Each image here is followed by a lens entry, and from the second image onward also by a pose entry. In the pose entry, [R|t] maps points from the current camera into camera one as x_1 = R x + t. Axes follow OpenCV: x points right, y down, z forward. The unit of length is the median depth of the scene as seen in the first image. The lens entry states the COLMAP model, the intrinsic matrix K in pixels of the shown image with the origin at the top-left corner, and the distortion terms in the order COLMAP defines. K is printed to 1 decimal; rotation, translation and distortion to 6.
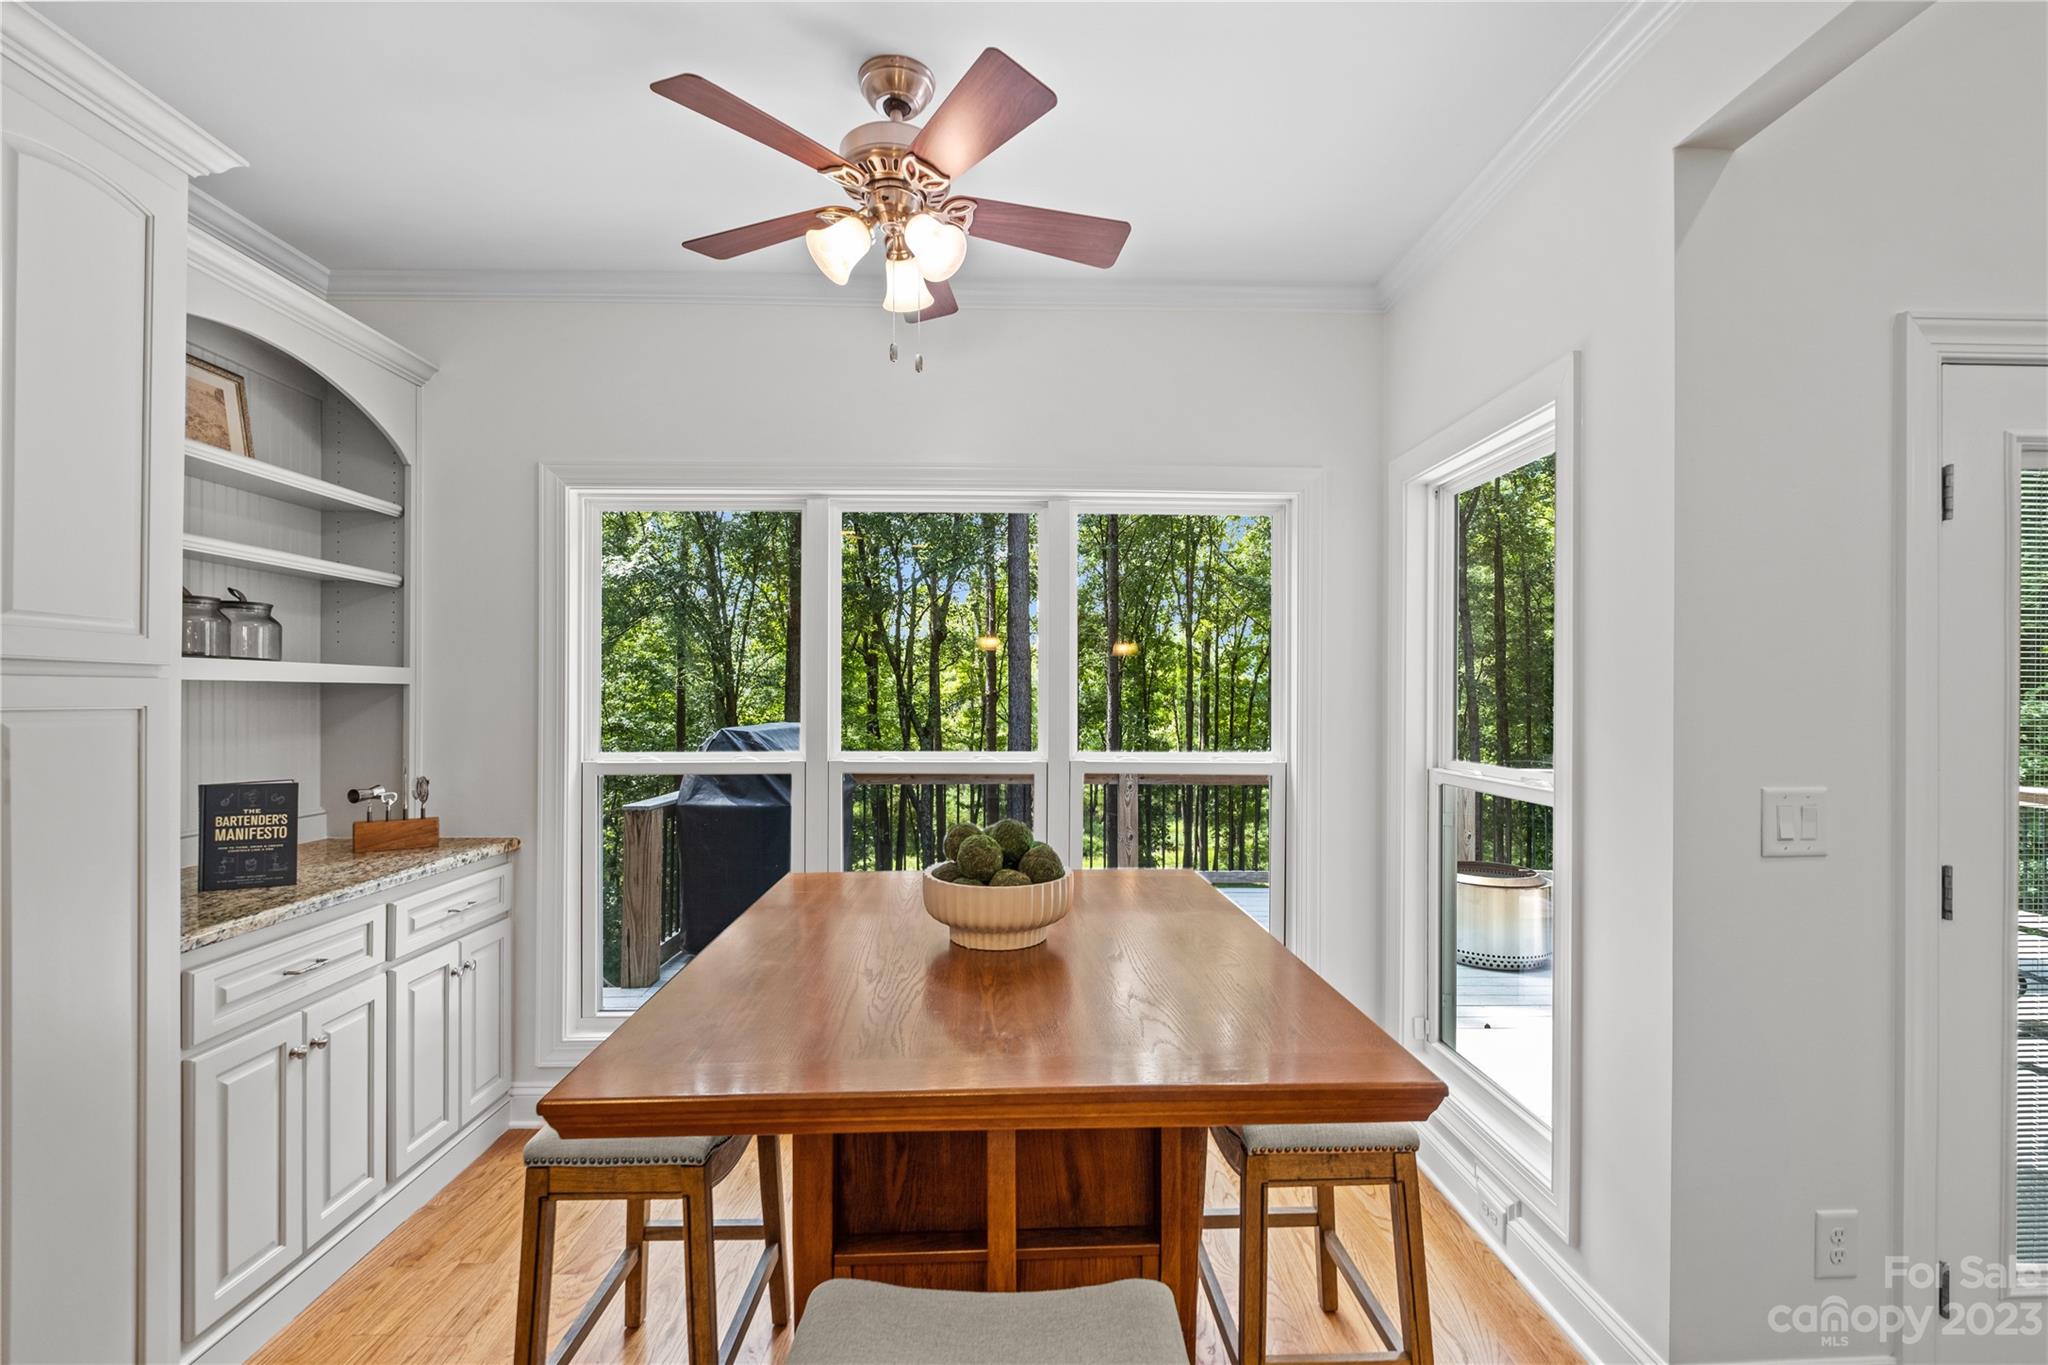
lens RADIAL K [[894.8, 0, 1029.0], [0, 894.8, 685.3], [0, 0, 1]] dist [0.000015, -0.000541]
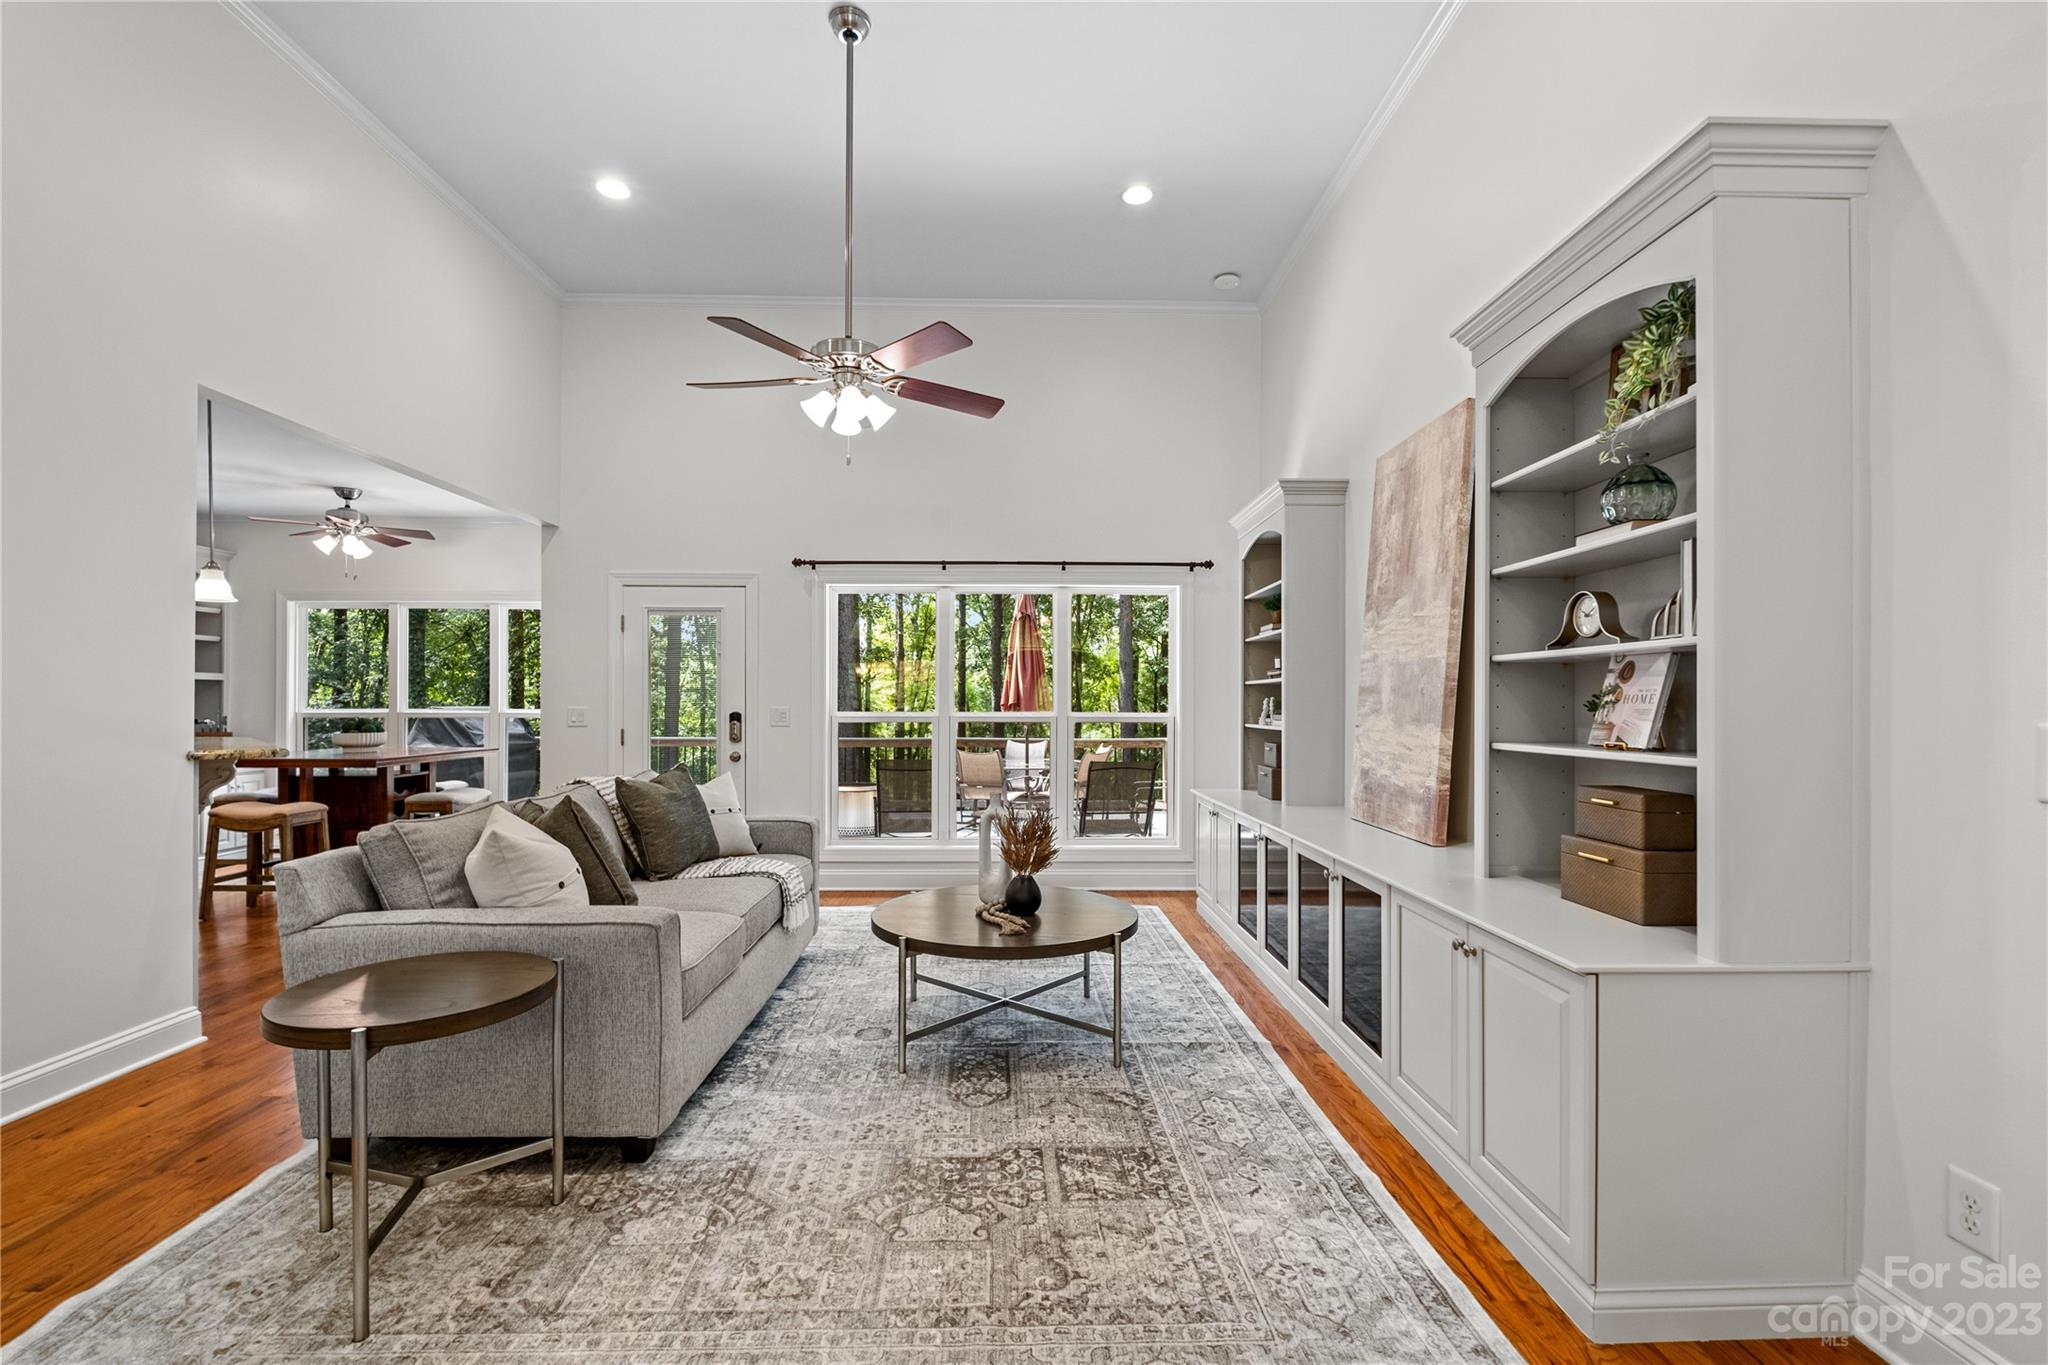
lens RADIAL K [[898.6, 0, 1024.1], [0, 898.6, 700.3], [0, 0, 1]] dist [-0.000595, -0.001345]
pose [[0.999945, 0.000560, -0.010443, 0.308960], [-0.000477, 0.999968, 0.007926, 0.006734], [0.010447, -0.007921, 0.999914, -0.292841]]
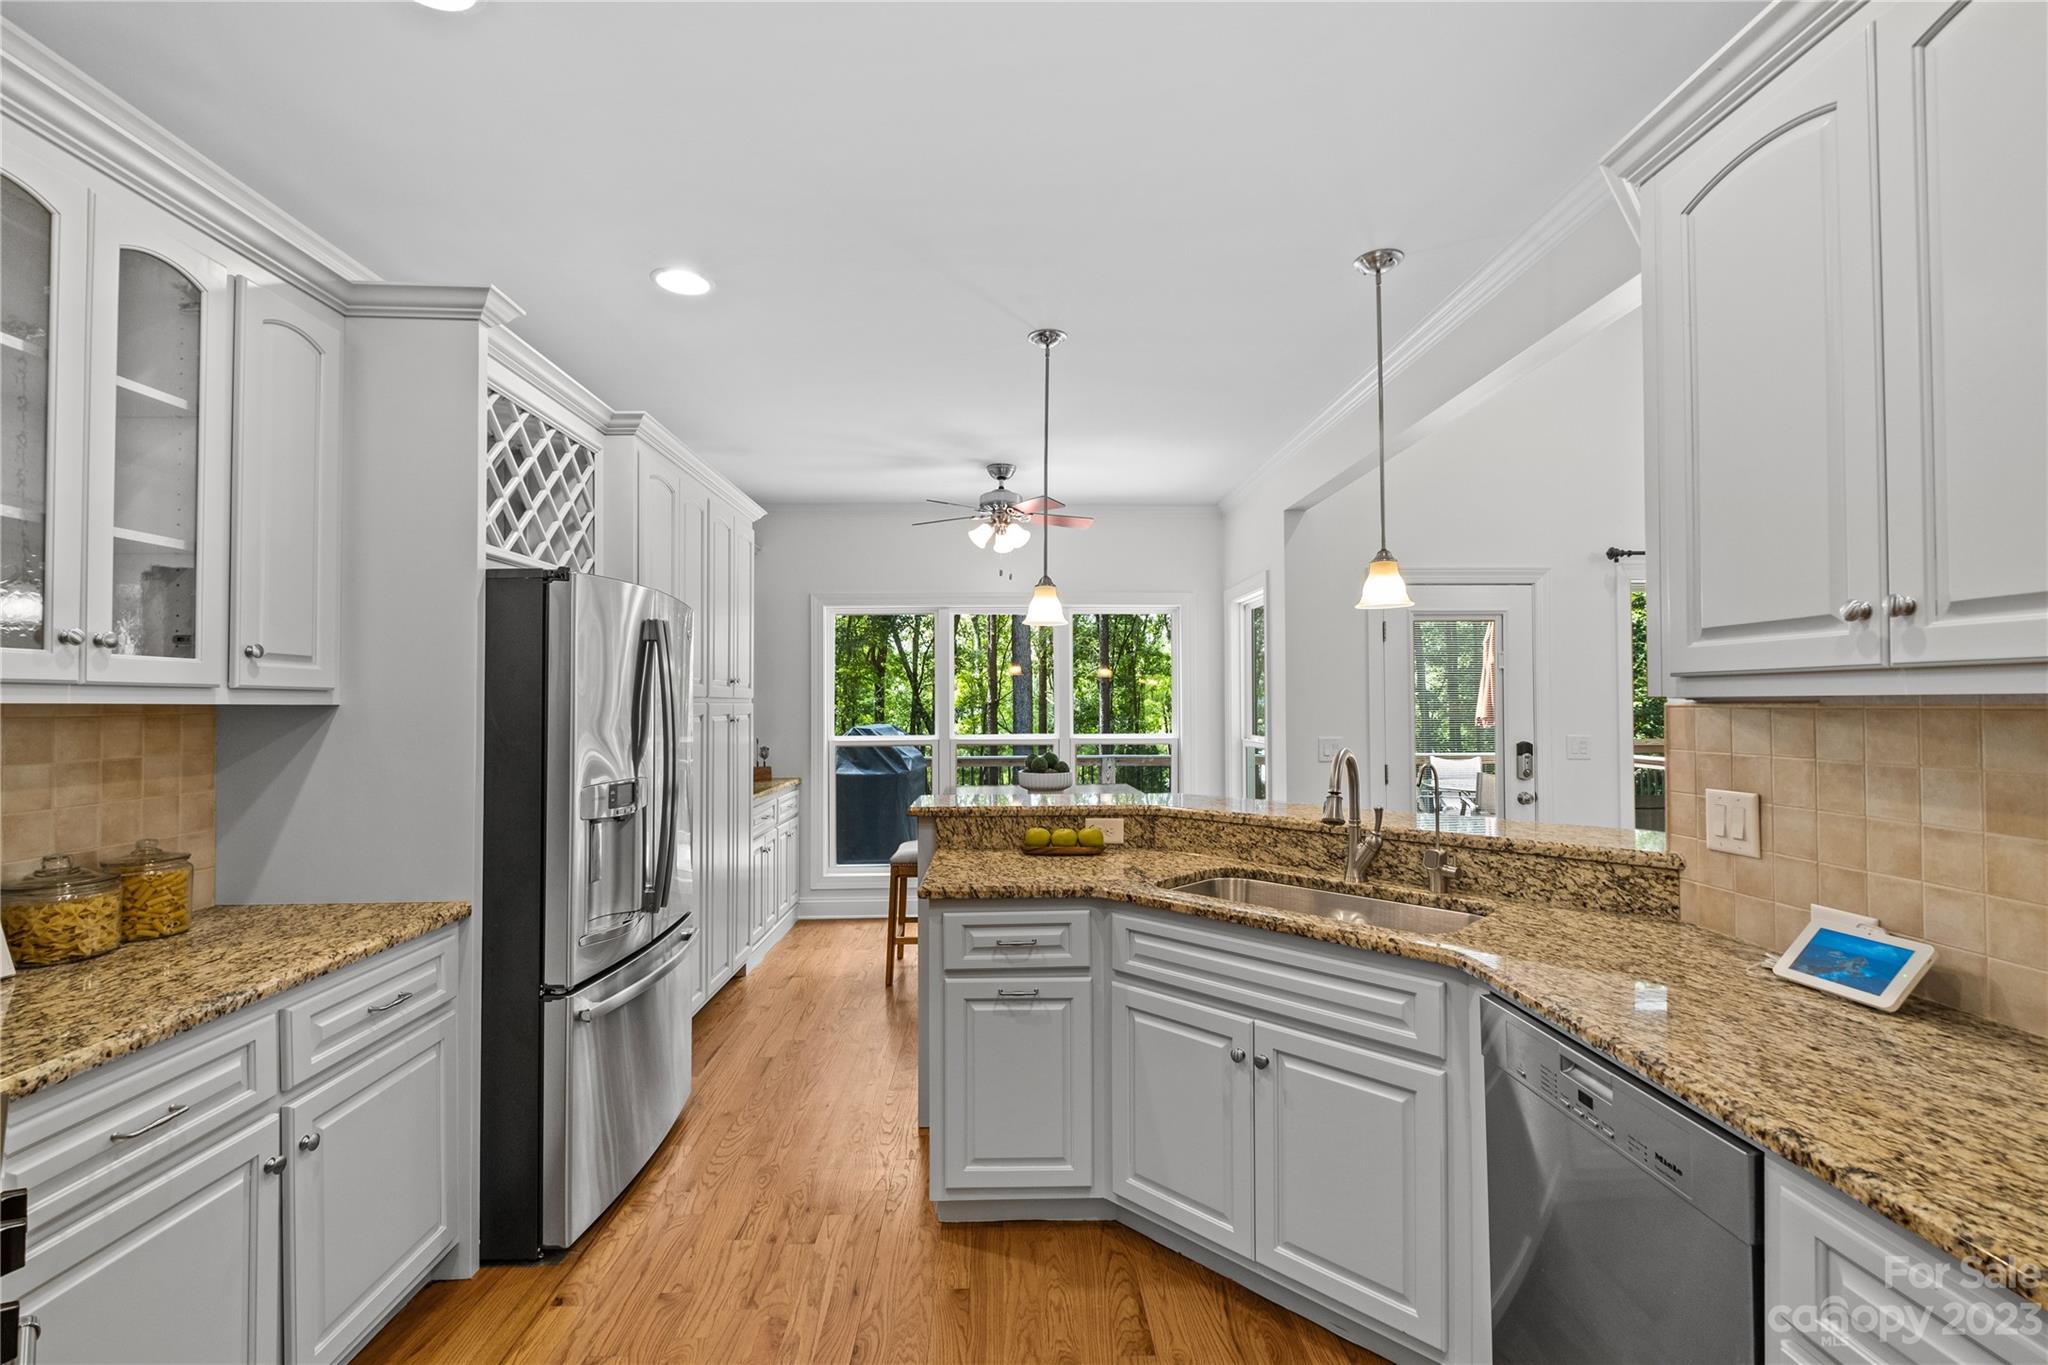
lens RADIAL K [[894.8, 0, 1029.0], [0, 894.8, 685.3], [0, 0, 1]] dist [0.000015, -0.000541]
pose [[0.999948, -0.007774, 0.006603, -0.012236], [0.007831, 0.999932, -0.008608, -0.003743], [-0.006535, 0.008659, 0.999941, -0.208582]]
